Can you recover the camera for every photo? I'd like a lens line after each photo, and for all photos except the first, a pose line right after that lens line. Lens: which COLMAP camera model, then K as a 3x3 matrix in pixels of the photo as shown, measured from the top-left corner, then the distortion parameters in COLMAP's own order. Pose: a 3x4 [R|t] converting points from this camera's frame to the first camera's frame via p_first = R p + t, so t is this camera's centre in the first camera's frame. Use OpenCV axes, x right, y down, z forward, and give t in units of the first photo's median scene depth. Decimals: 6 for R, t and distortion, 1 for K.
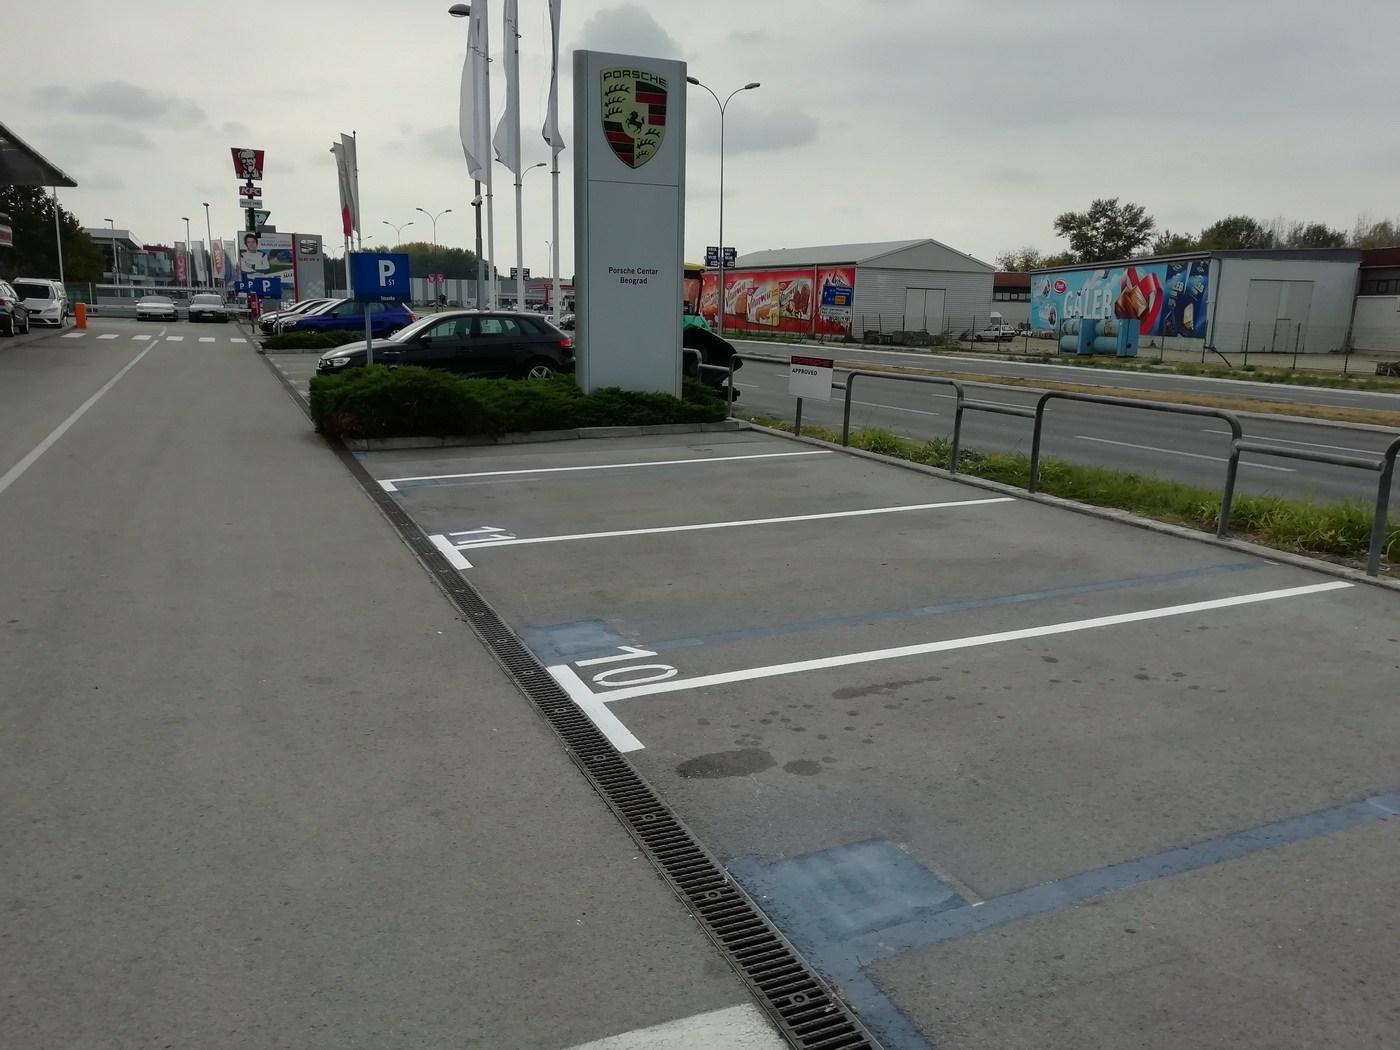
lens RADIAL K [[1049.1, 0, 697.7], [0, 1049.1, 532.2], [0, 0, 1]] dist [0.024869, -0.009801]
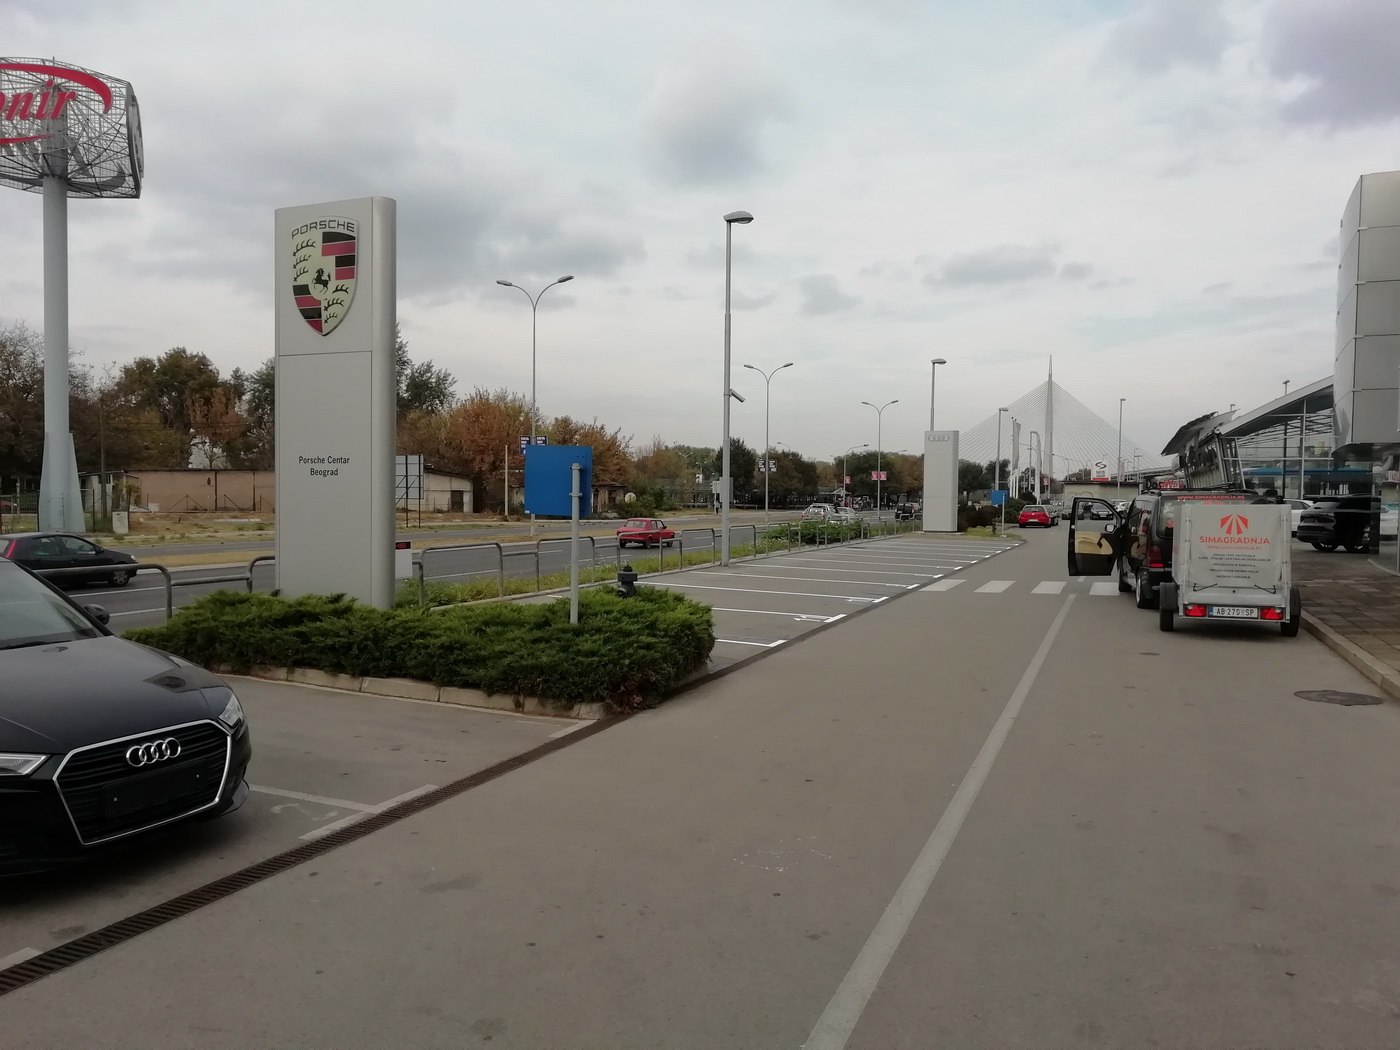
lens RADIAL K [[1049.1, 0, 696.4], [0, 1049.1, 520.7], [0, 0, 1]] dist [0.024869, -0.009801]
pose [[0.679123, 0.013537, -0.733900, 0.723723], [-0.141113, 0.983588, -0.112438, -0.158342], [0.720333, 0.179922, 0.669887, 0.696914]]
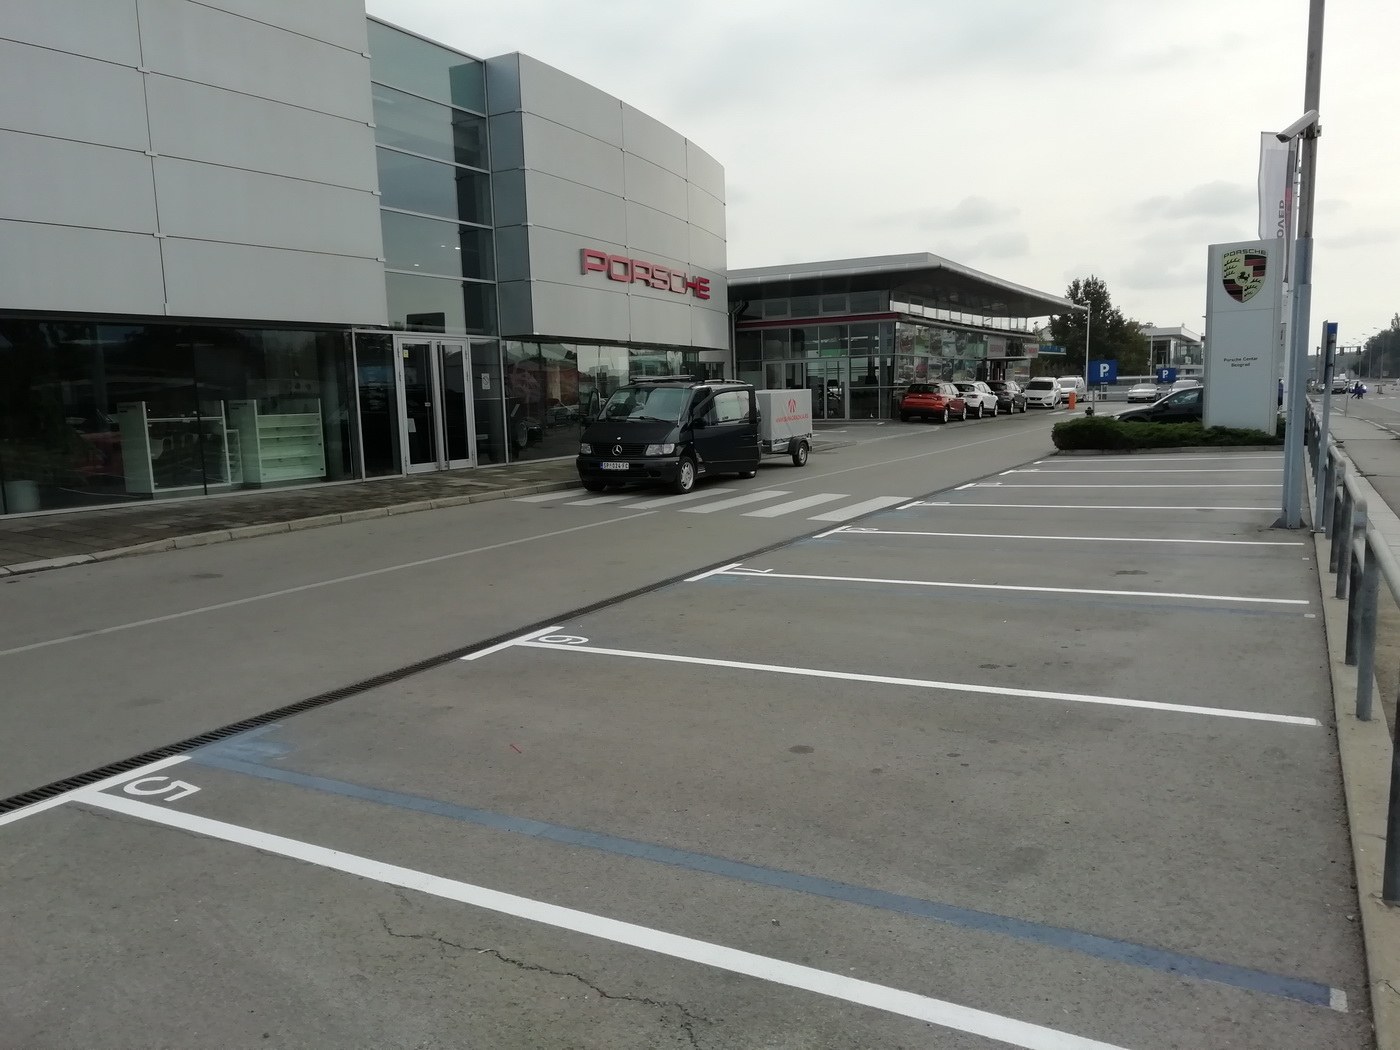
lens RADIAL K [[1049.1, 0, 703.8], [0, 1049.1, 525.1], [0, 0, 1]] dist [0.024869, -0.009801]
pose [[0.592763, 0.057387, -0.803330, 0.849602], [-0.124341, 0.992020, -0.020882, 0.173338], [0.795721, 0.112265, 0.595168, -0.729658]]
